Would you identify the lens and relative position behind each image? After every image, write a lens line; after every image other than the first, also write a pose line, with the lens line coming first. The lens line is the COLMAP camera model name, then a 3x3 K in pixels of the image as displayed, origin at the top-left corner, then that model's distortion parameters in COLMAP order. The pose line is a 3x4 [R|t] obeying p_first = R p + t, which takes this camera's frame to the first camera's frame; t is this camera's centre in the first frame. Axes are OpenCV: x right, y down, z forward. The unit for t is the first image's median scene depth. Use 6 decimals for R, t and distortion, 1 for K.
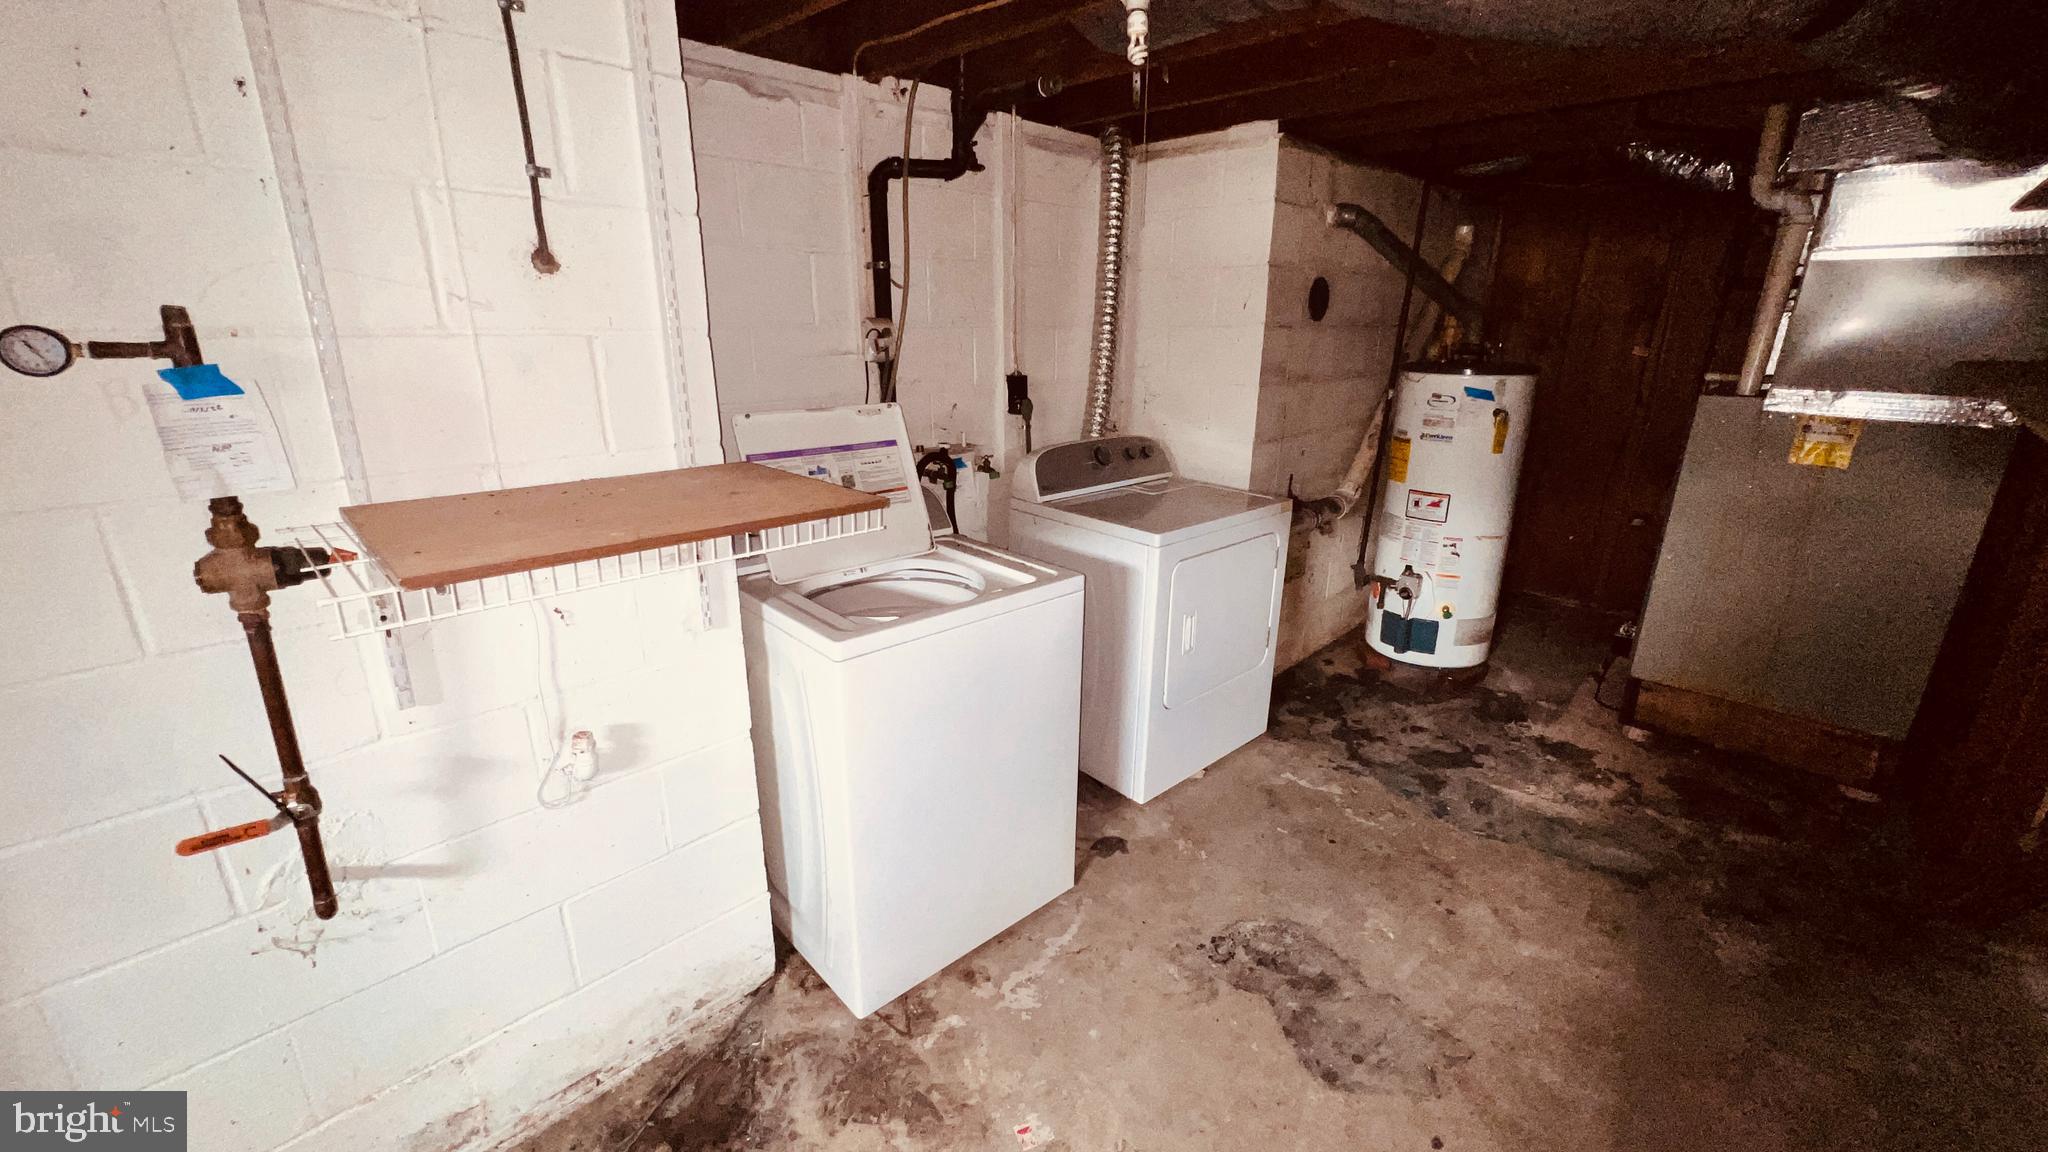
lens RADIAL K [[823.5, 0, 1011.9], [0, 823.5, 583.0], [0, 0, 1]] dist [0.000971, 0.000662]
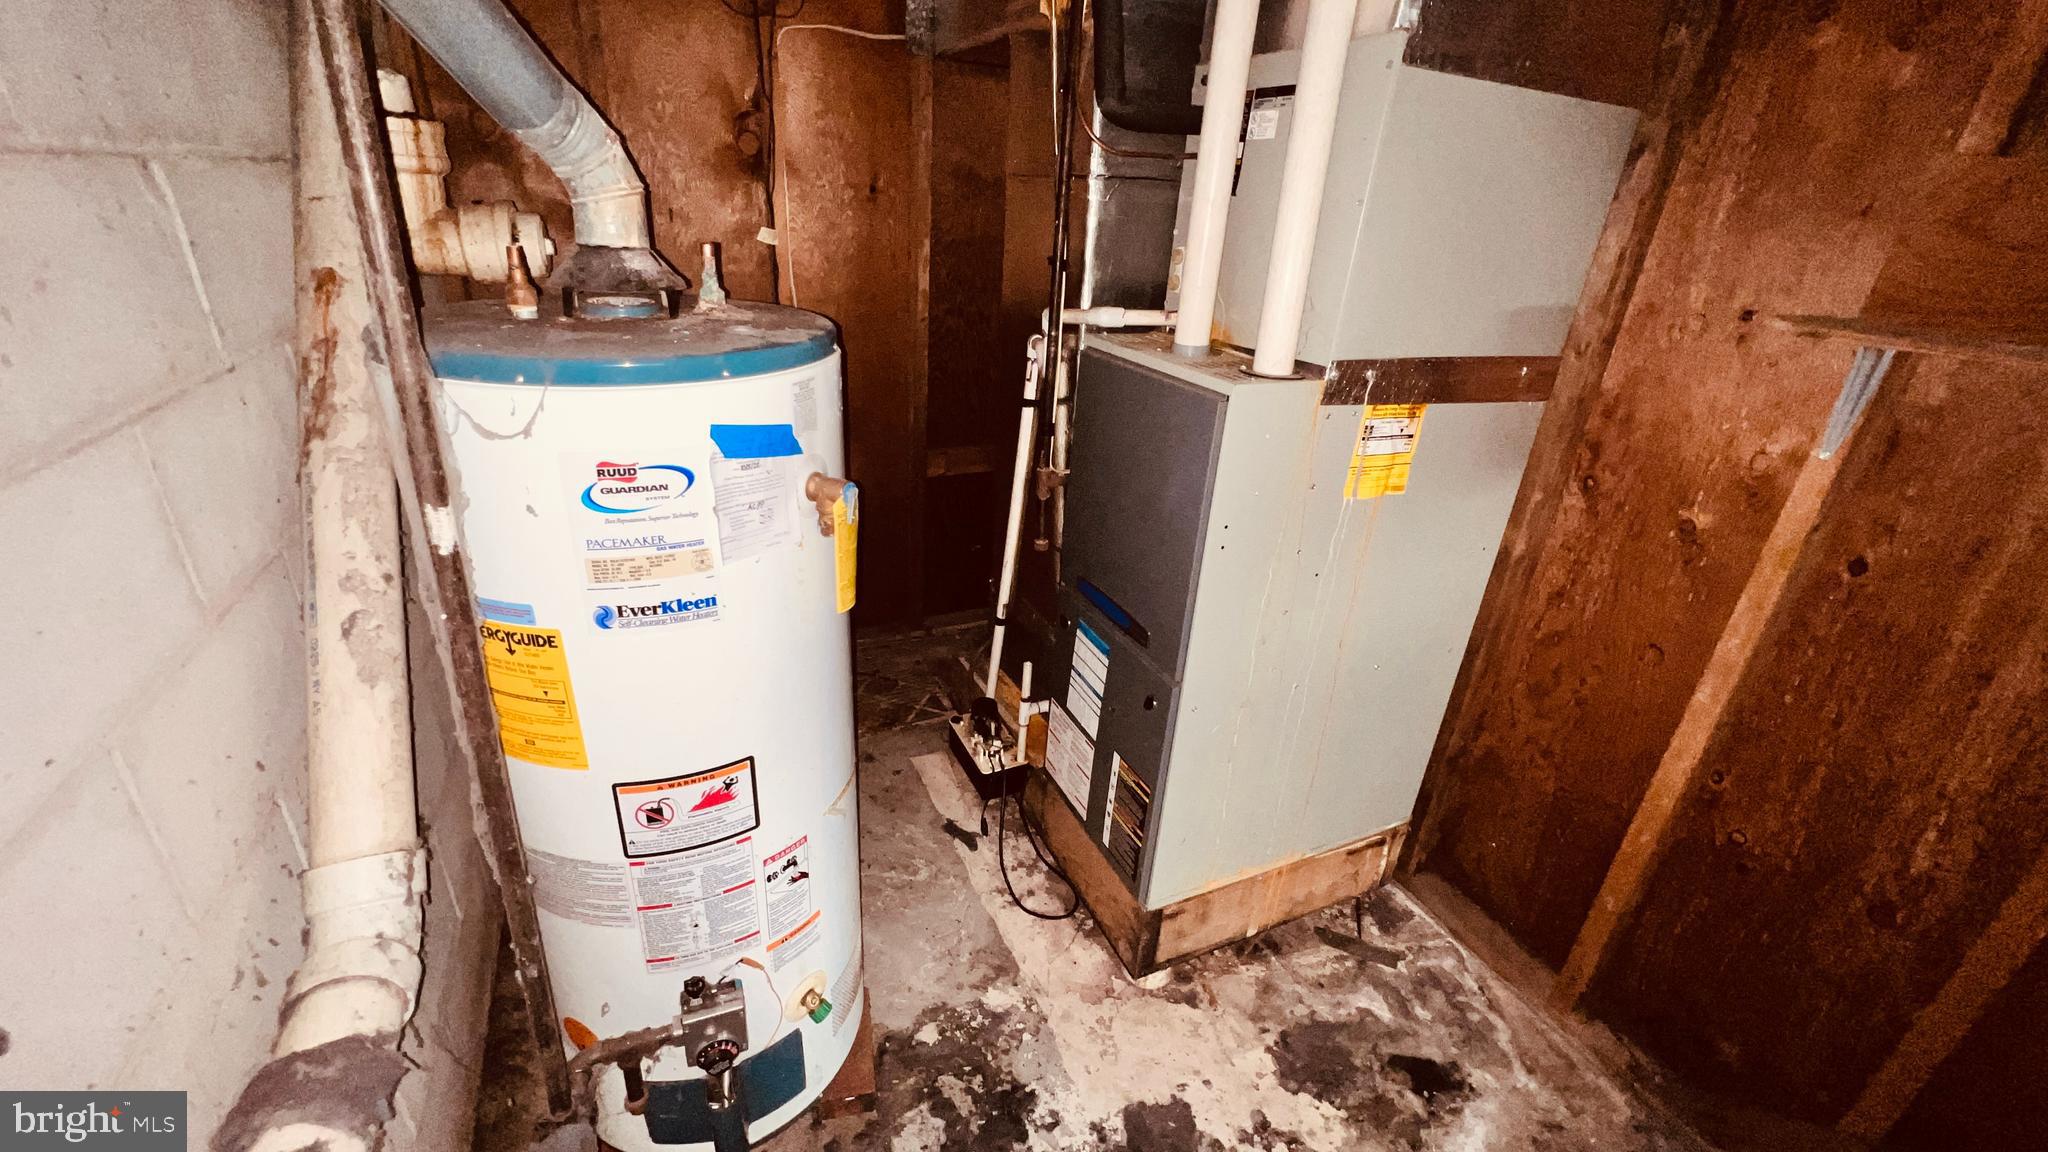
lens RADIAL K [[823.5, 0, 1019.9], [0, 823.5, 573.1], [0, 0, 1]] dist [0.000971, 0.000662]
pose [[0.348085, -0.372556, 0.860255, 0.320316], [0.229302, 0.923603, 0.307209, -0.240295], [-0.908987, 0.090324, 0.406920, 0.763597]]
